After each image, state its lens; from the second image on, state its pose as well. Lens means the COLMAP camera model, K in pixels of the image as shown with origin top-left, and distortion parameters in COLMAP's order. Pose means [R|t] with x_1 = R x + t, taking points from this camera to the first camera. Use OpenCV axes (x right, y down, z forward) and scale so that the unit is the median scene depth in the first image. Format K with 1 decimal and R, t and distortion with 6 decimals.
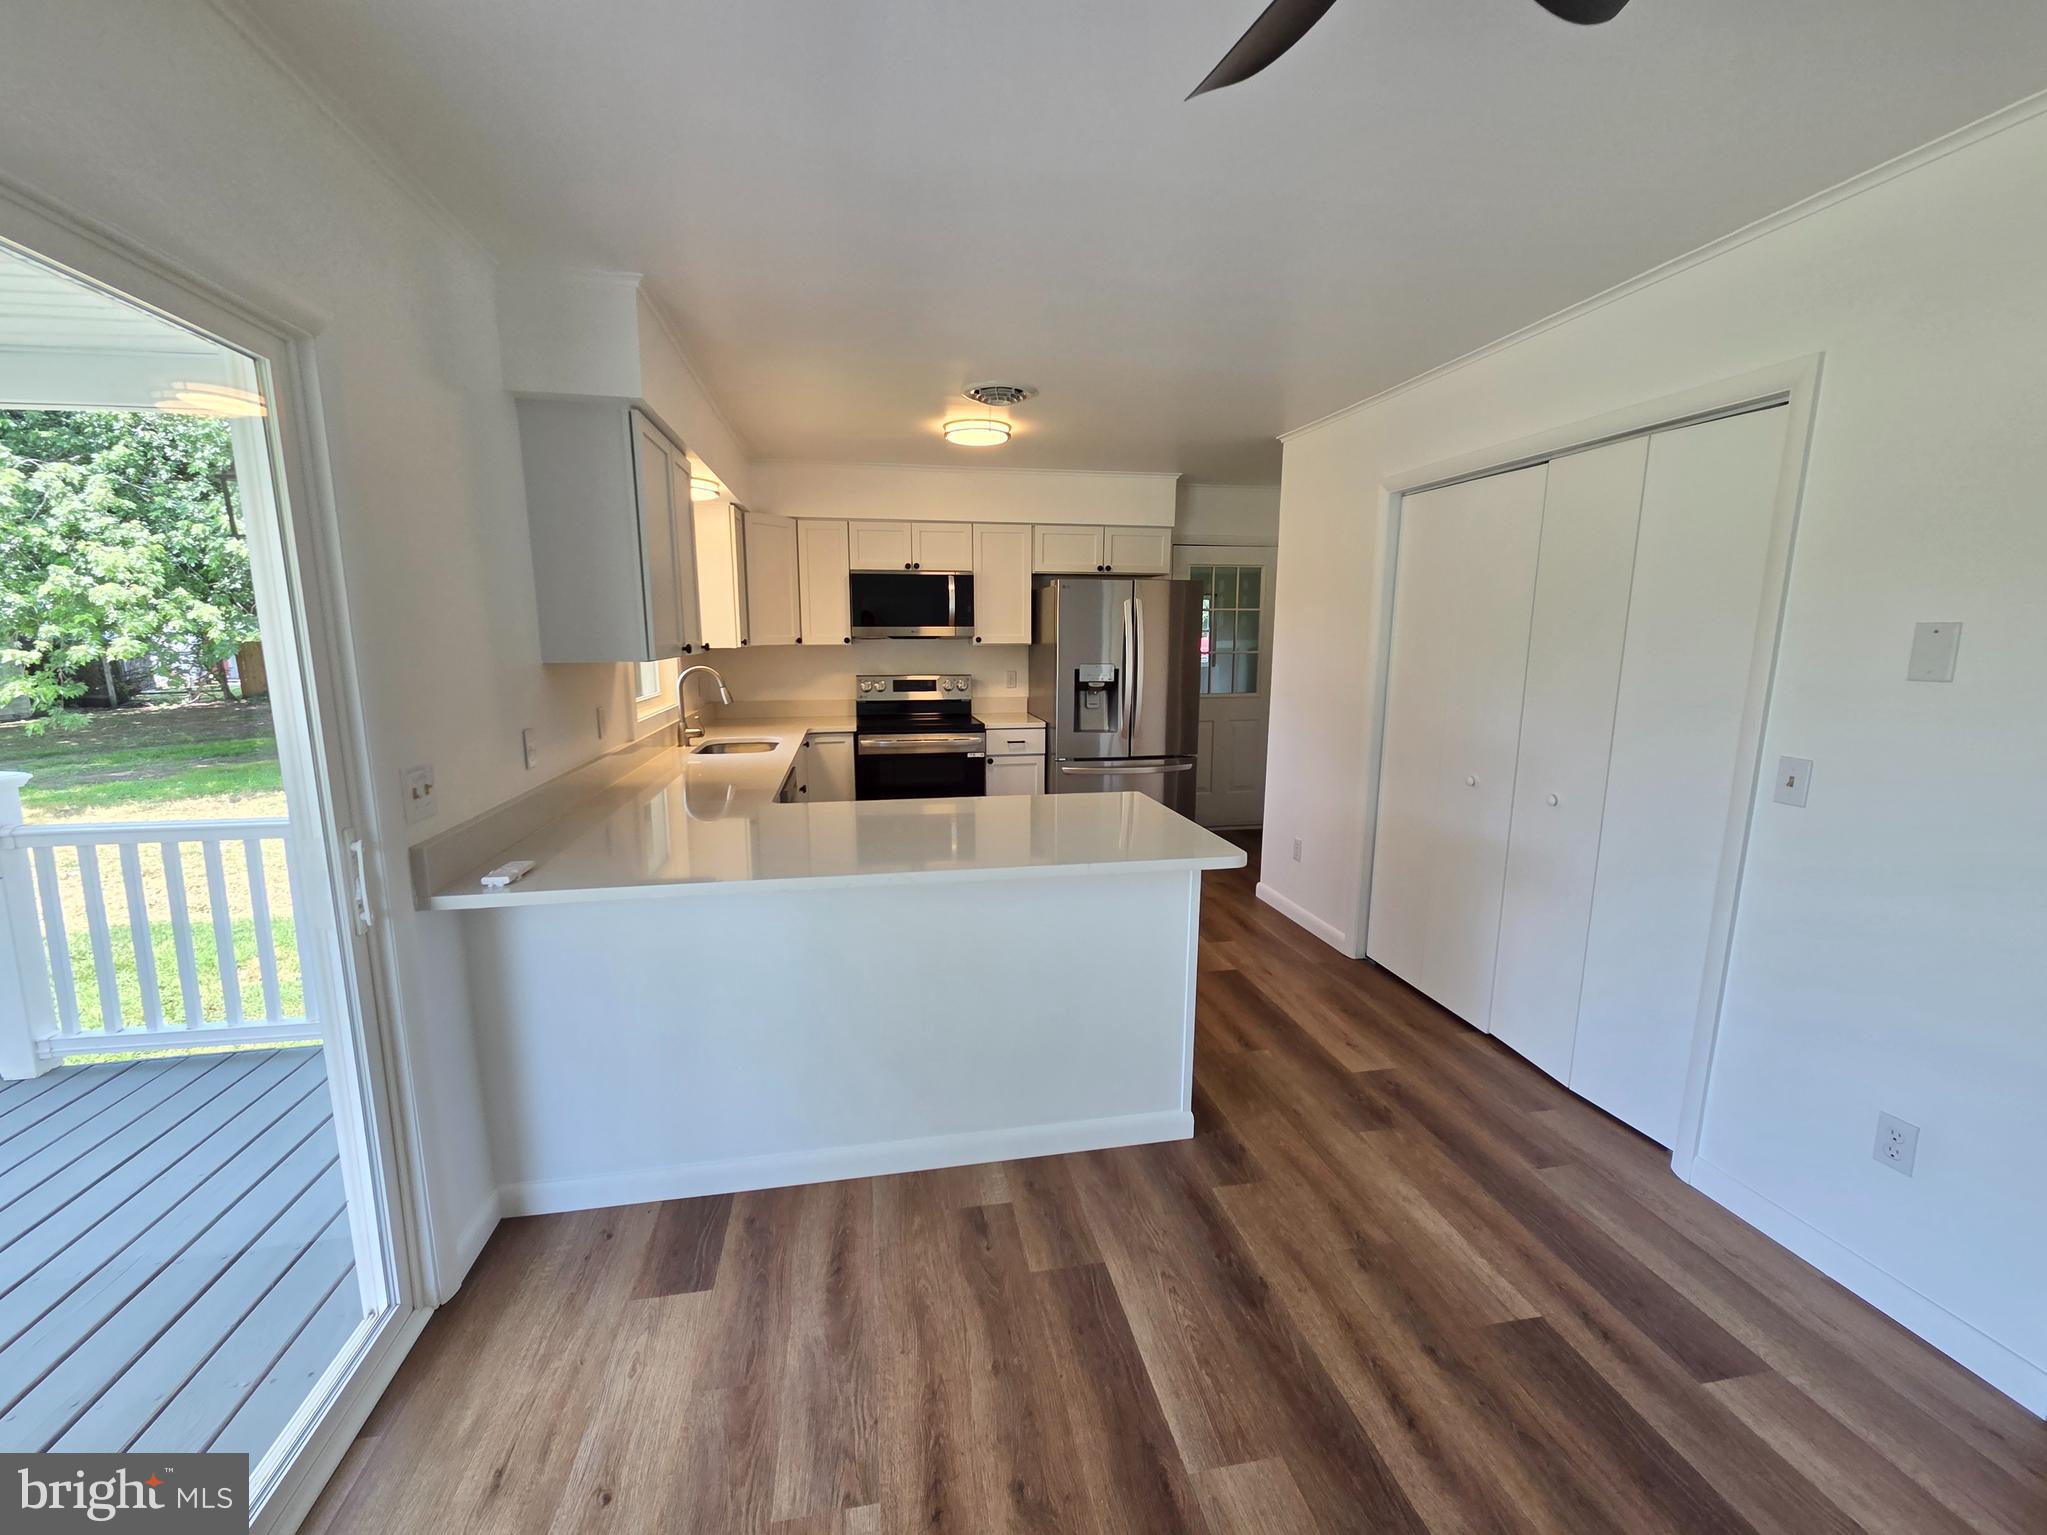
lens RADIAL K [[830.6, 0, 1017.5], [0, 830.6, 771.1], [0, 0, 1]] dist [-0.000259, 0.003867]
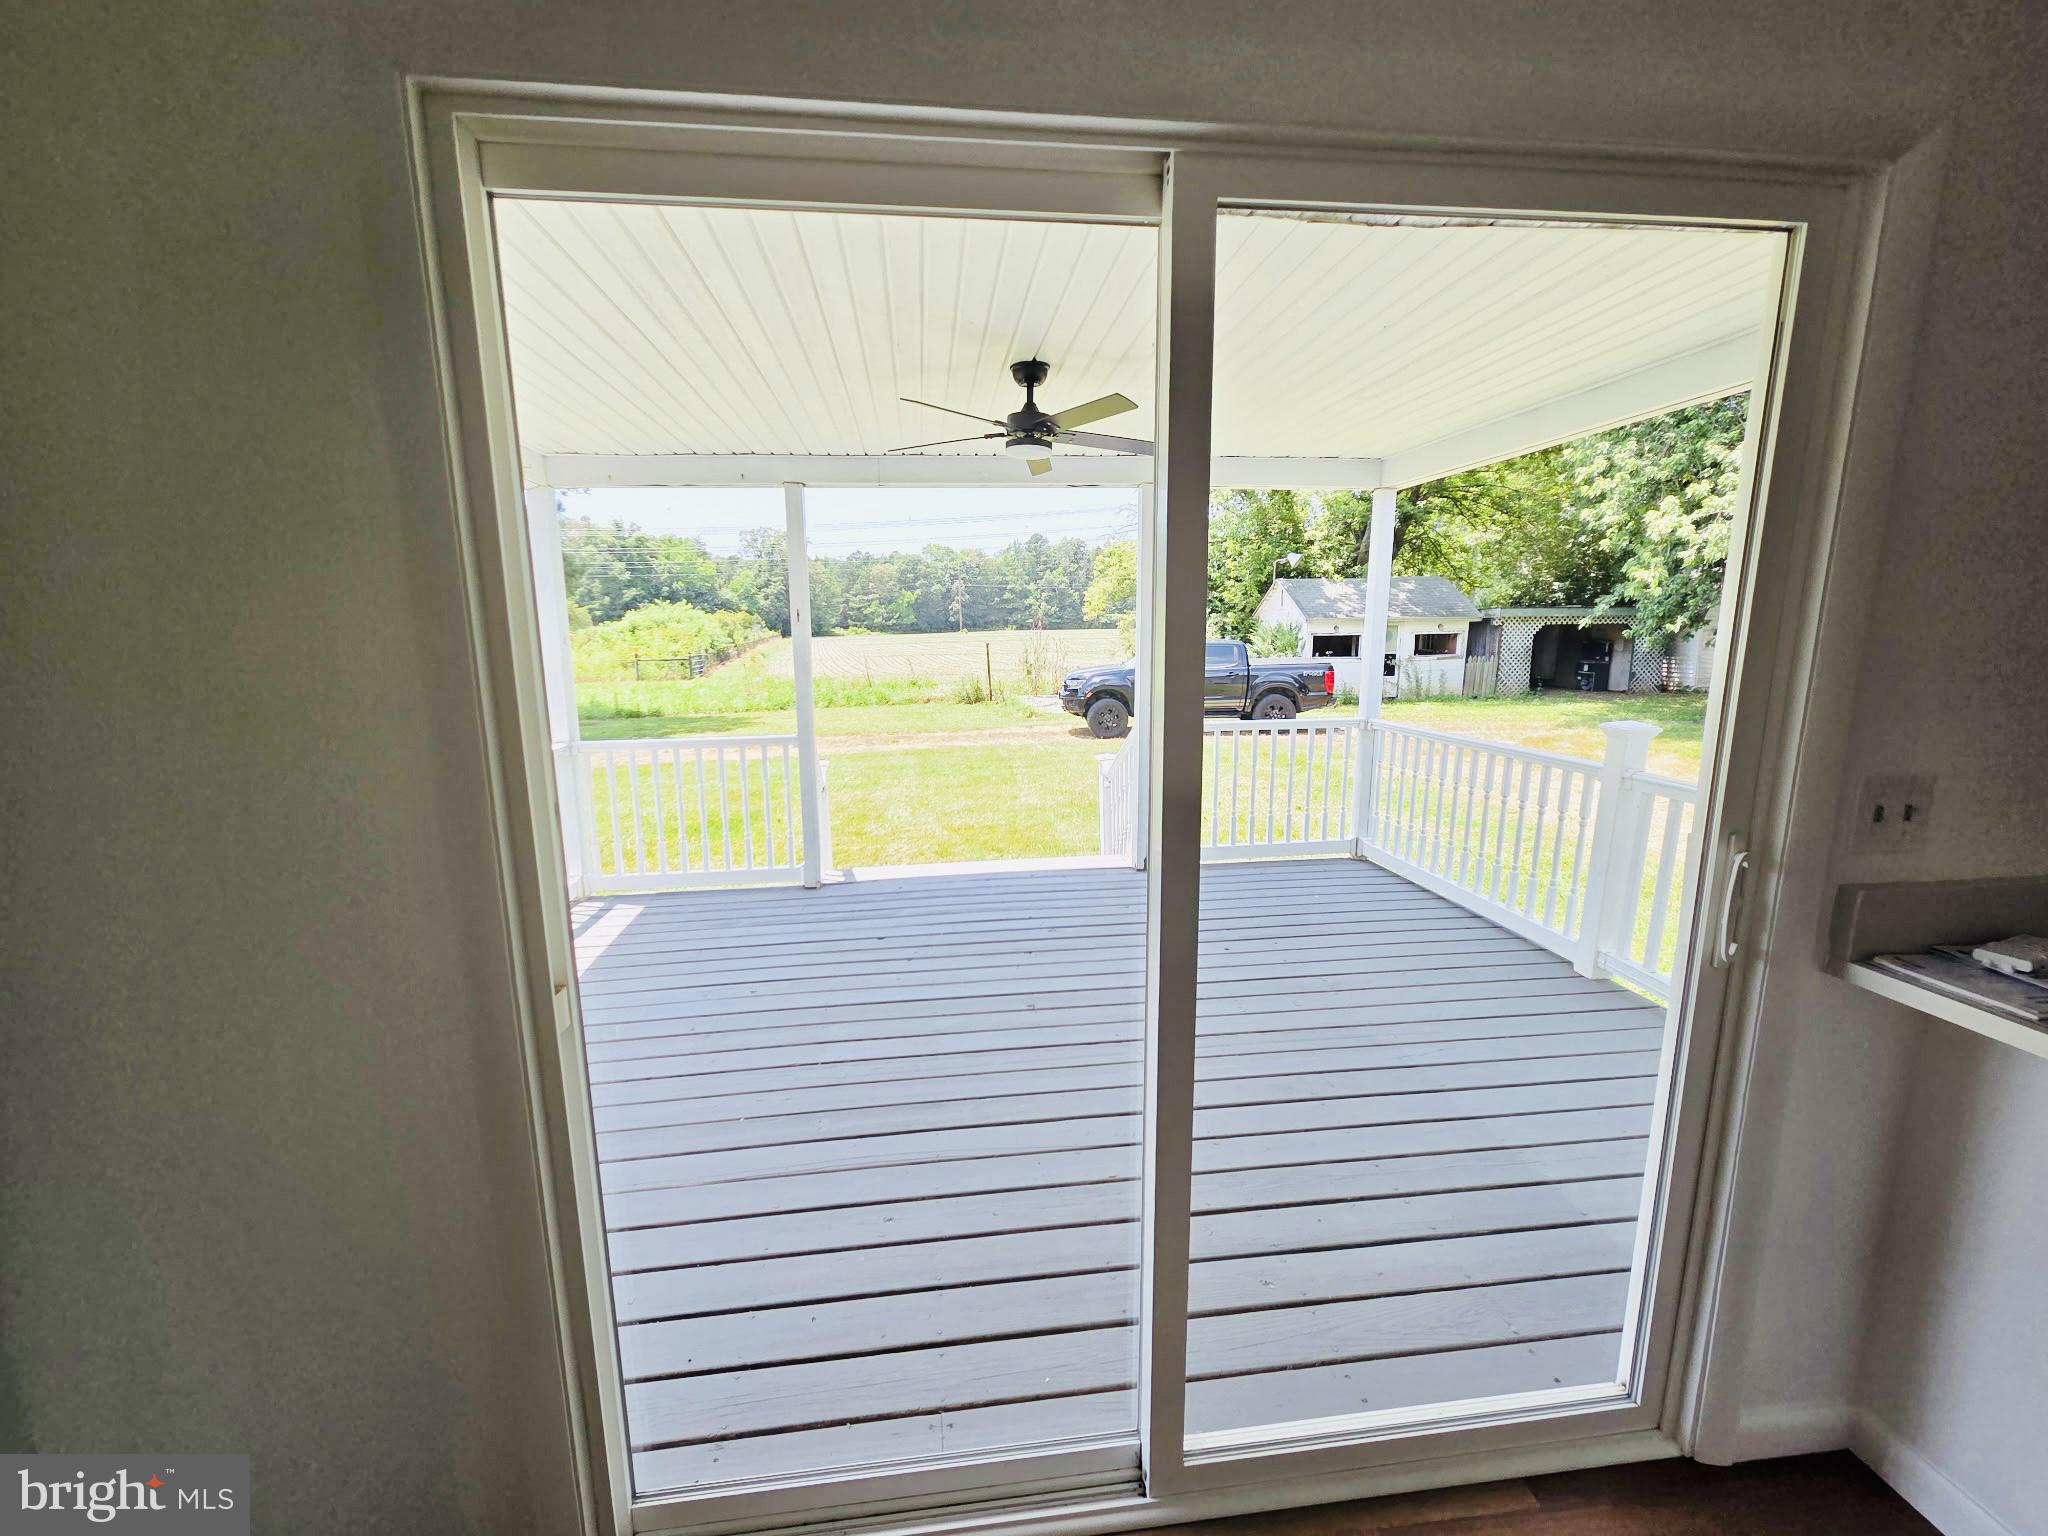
lens RADIAL K [[831.0, 0, 1018.0], [0, 831.0, 771.6], [0, 0, 1]] dist [-0.000259, 0.003867]
pose [[-0.068139, 0.175209, -0.982171, 0.001087], [-0.155876, 0.970499, 0.183941, -0.023160], [0.985424, 0.165631, -0.038818, 0.314499]]
